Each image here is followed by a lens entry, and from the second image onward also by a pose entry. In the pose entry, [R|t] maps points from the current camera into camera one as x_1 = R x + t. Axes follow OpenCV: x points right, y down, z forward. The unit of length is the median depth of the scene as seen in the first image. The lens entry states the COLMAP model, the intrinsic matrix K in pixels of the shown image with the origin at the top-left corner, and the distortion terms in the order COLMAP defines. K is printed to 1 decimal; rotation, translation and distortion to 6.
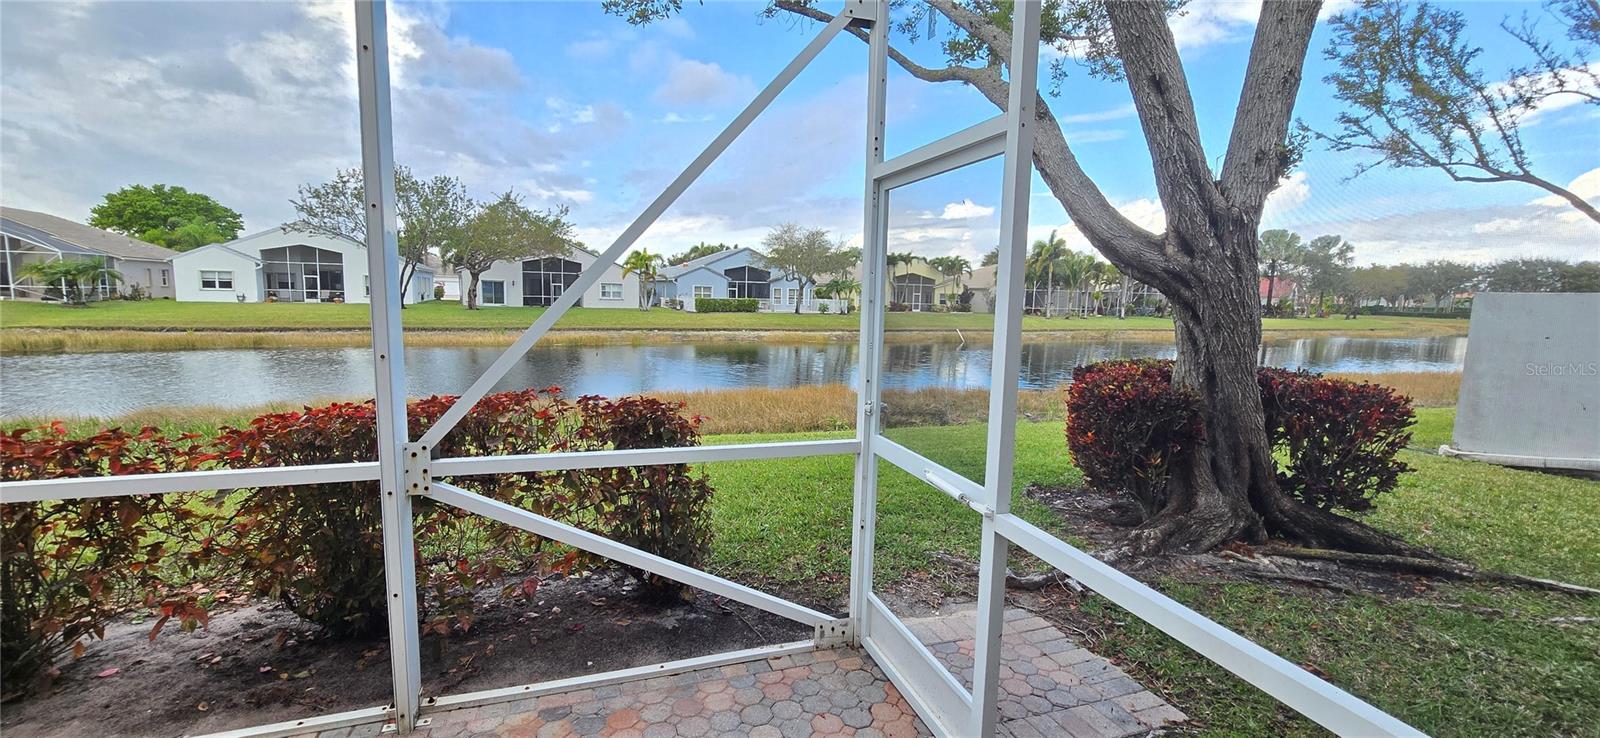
lens RADIAL K [[651.8, 0, 799.3], [0, 651.8, 372.4], [0, 0, 1]] dist [-0.008476, 0.000601]
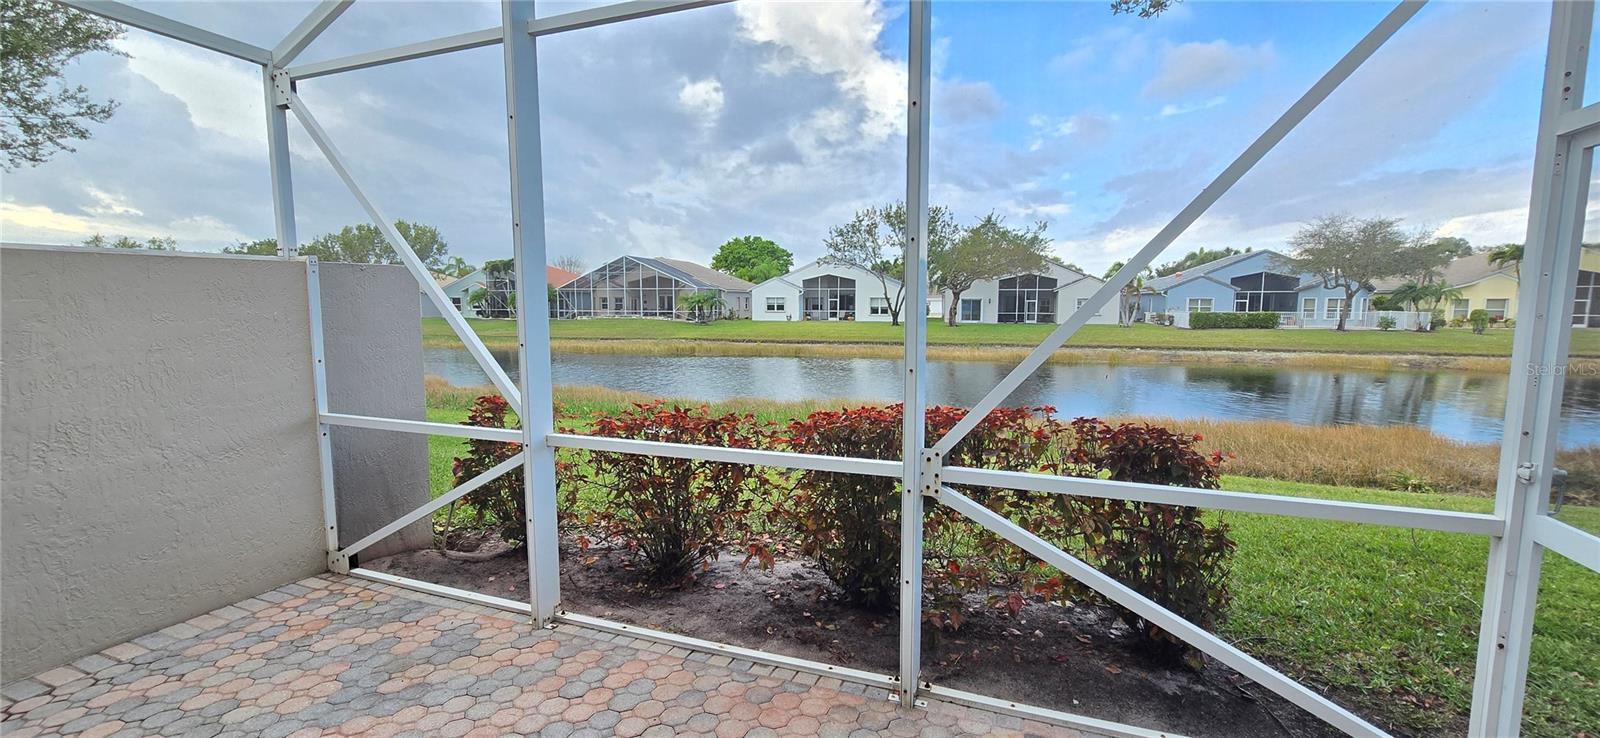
lens RADIAL K [[654.0, 0, 797.8], [0, 654.0, 372.6], [0, 0, 1]] dist [-0.001187, 0.000782]
pose [[0.771151, 0.042154, -0.635255, -0.027835], [-0.057765, 0.998323, -0.003876, -0.002097], [0.634026, 0.039685, 0.772293, -0.005442]]
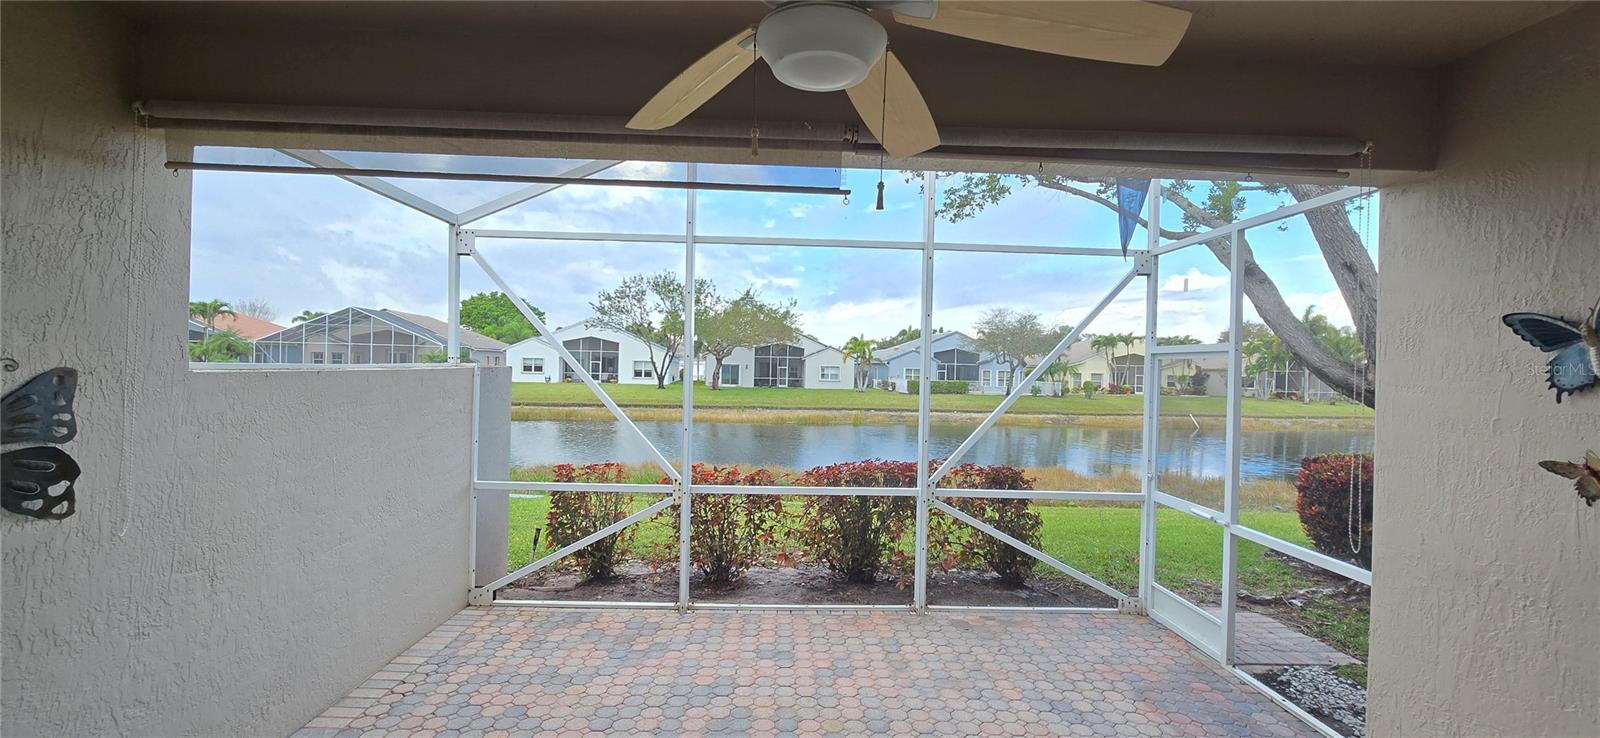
lens RADIAL K [[694.0, 0, 776.1], [0, 694.0, 367.4], [0, 0, 1]] dist [0.002198, 0.000186]
pose [[0.956497, -0.000404, -0.291741, -0.182993], [-0.034640, 0.992768, -0.114945, 0.007530], [0.289677, 0.120050, 0.949566, -0.662379]]
